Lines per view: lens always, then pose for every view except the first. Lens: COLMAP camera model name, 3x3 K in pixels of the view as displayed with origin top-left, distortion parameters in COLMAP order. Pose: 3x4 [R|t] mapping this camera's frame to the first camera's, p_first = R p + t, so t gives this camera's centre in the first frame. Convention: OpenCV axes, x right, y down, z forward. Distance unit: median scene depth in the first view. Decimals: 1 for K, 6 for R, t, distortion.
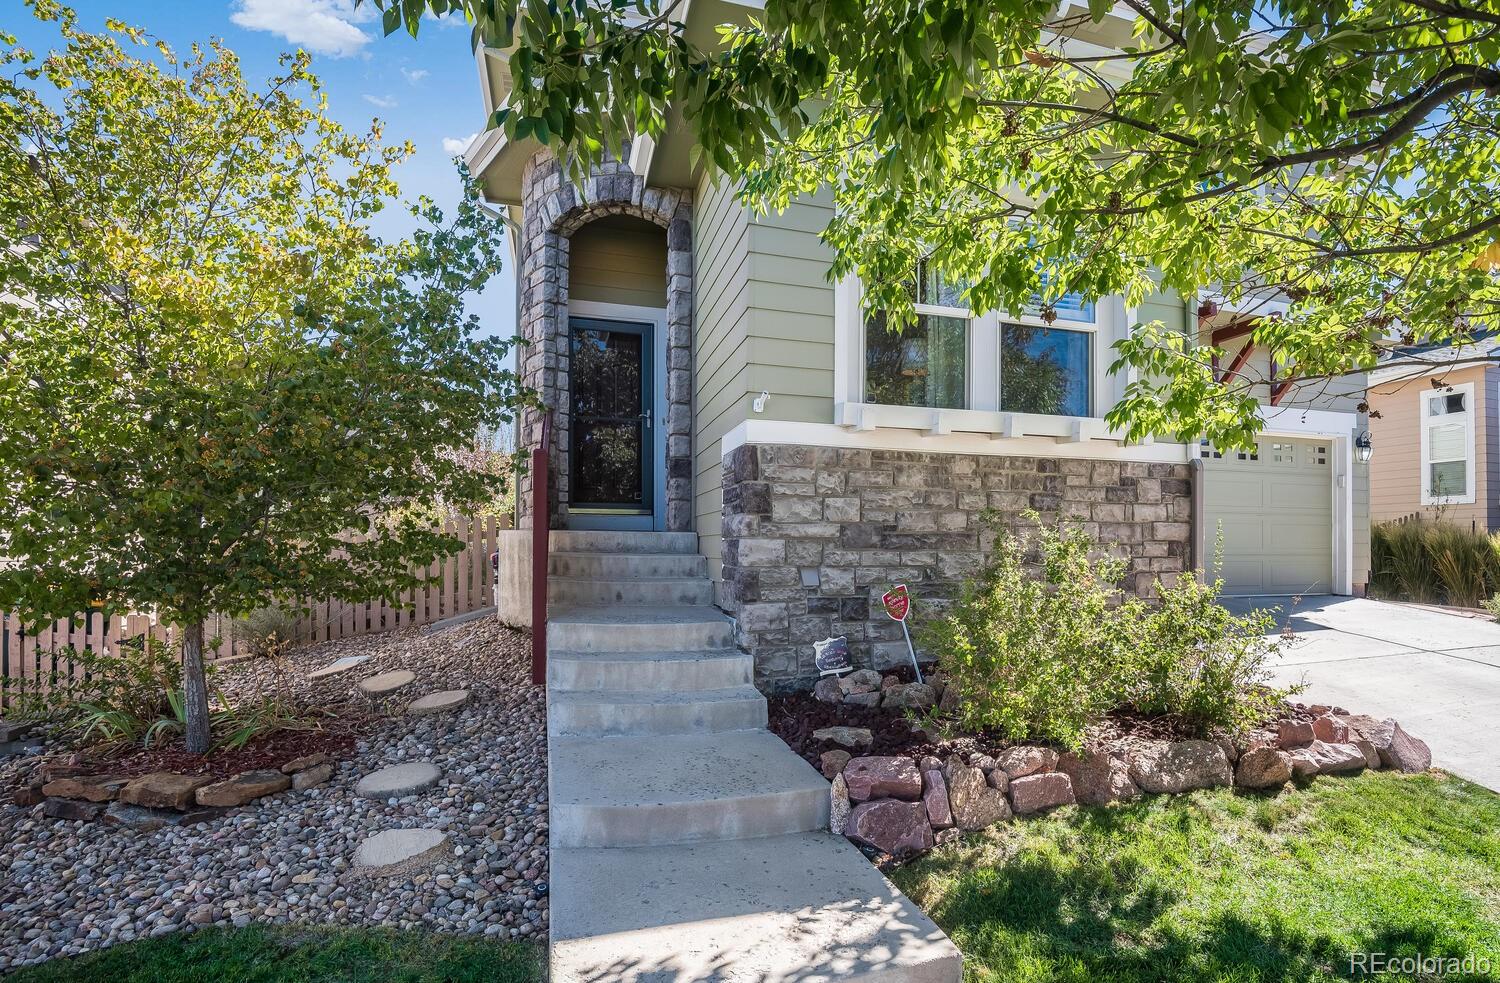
lens RADIAL K [[785.5, 0, 787.9], [0, 785.5, 546.9], [0, 0, 1]] dist [-0.025483, -0.001969]
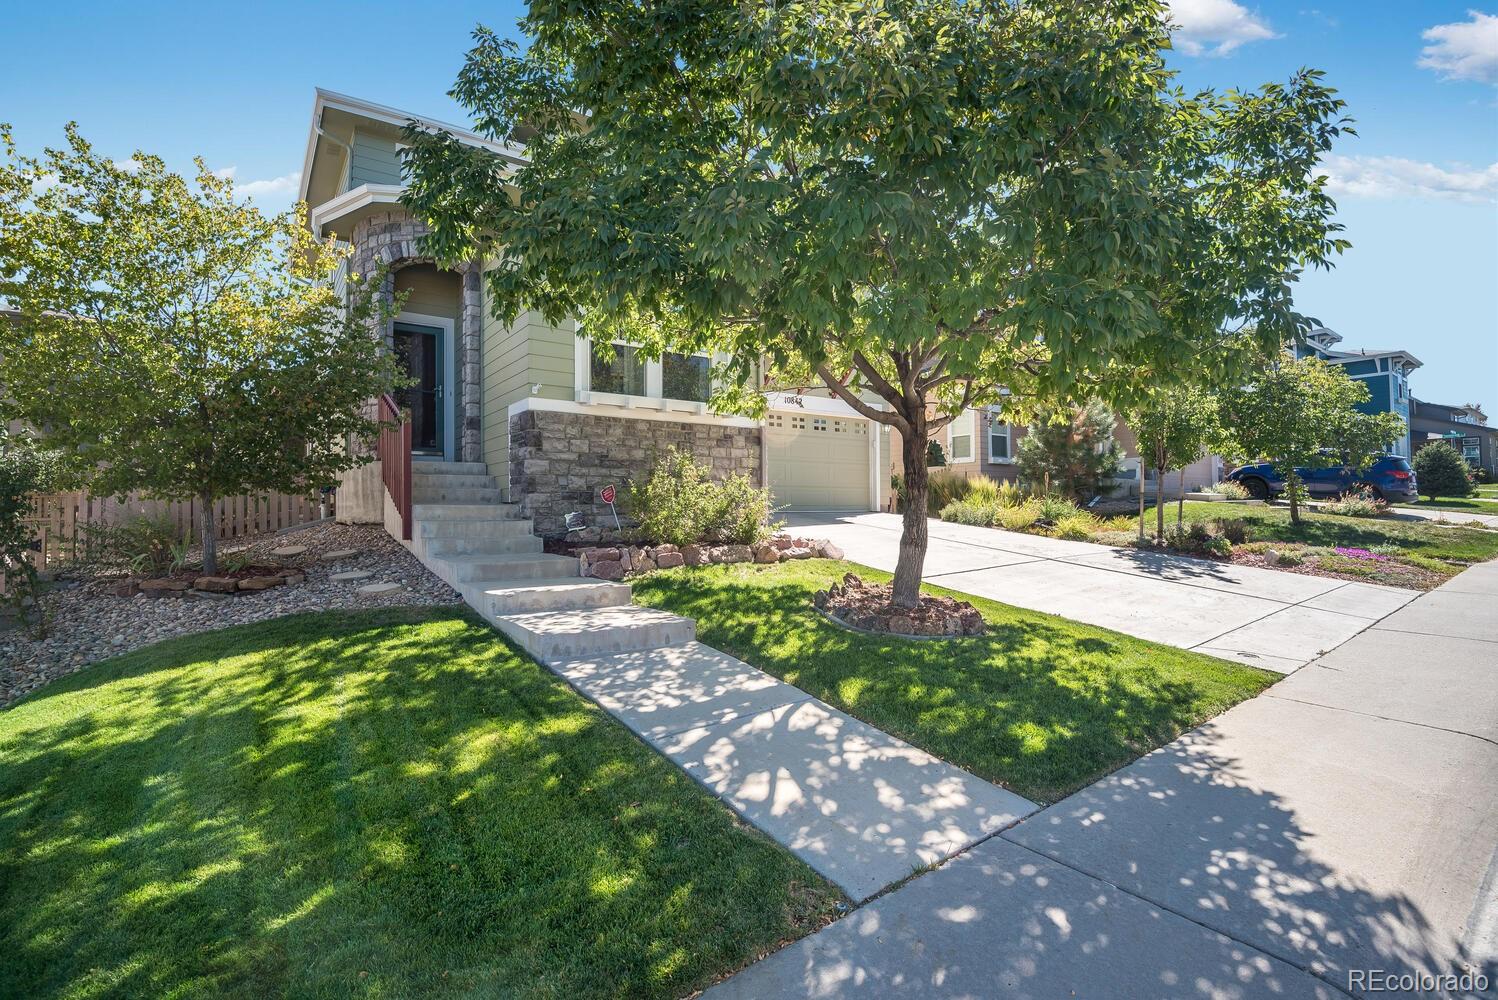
lens RADIAL K [[688.6, 0, 746.9], [0, 688.6, 498.4], [0, 0, 1]] dist [0.002413, 0.000052]
pose [[0.944671, -0.006537, 0.327954, -0.095390], [0.010499, 0.999892, -0.010312, 0.100737], [-0.327851, 0.013184, 0.944638, -0.715935]]
